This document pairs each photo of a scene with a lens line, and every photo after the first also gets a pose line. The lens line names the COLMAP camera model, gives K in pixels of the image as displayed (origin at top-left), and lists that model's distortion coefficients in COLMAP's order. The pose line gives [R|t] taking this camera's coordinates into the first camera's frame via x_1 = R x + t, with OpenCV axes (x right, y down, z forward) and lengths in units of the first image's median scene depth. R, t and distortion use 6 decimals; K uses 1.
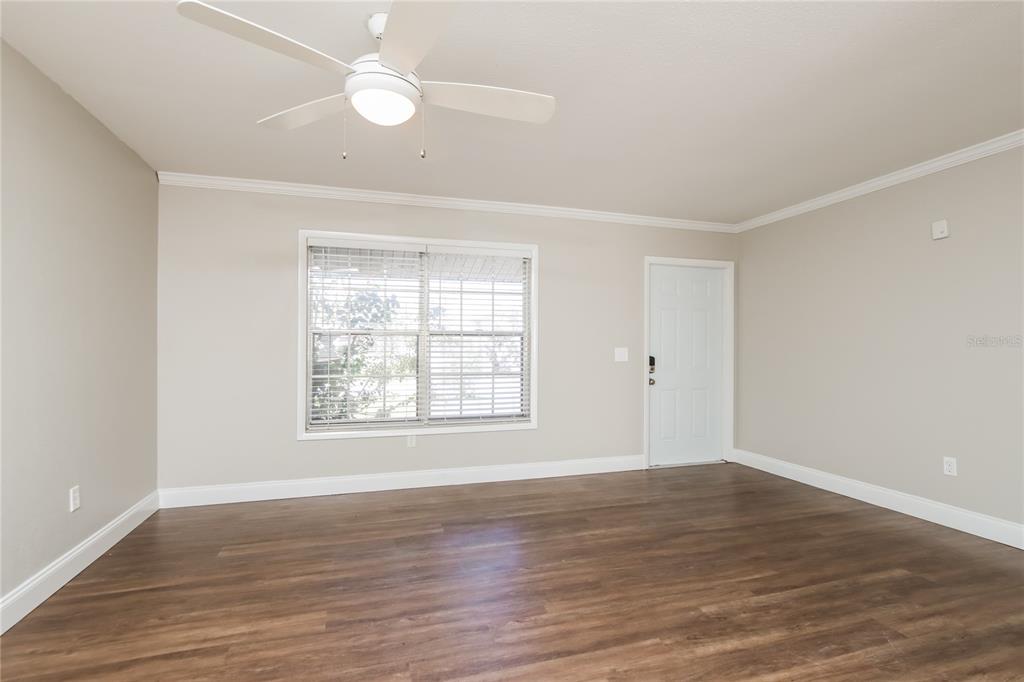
lens RADIAL K [[484.4, 0, 512.0], [0, 484.4, 341.0], [0, 0, 1]] dist [-0.001238, -0.000120]
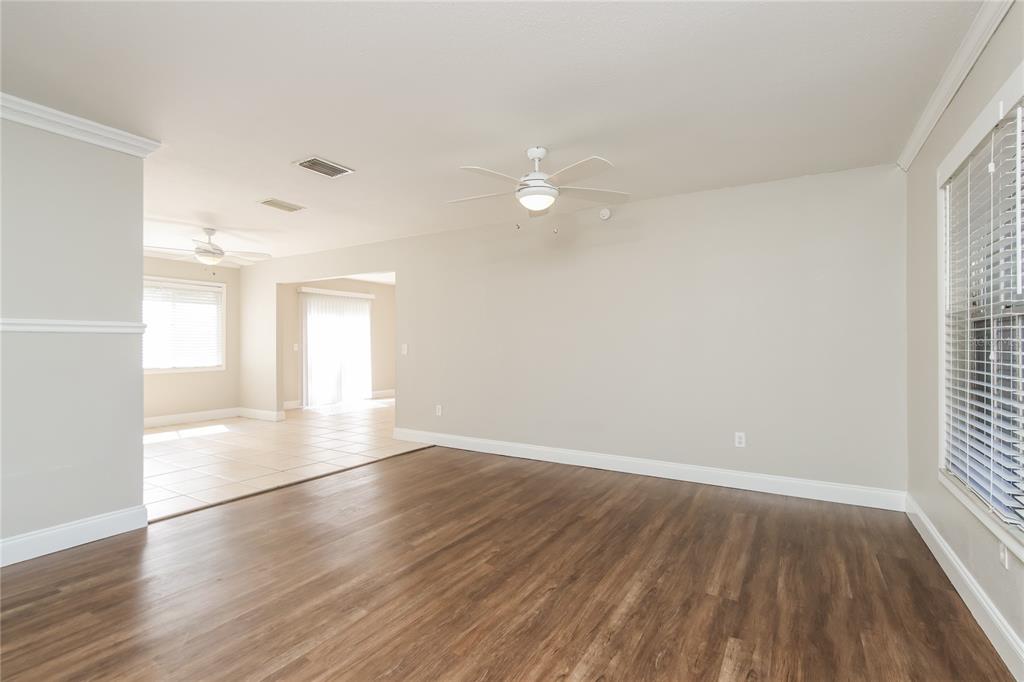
lens RADIAL K [[484.4, 0, 512.0], [0, 484.4, 341.0], [0, 0, 1]] dist [-0.001238, -0.000120]
pose [[-0.742511, -0.005172, -0.669813, 0.834340], [0.004274, 0.999913, -0.012459, 0.014267], [0.669820, -0.012113, -0.742425, 1.937766]]
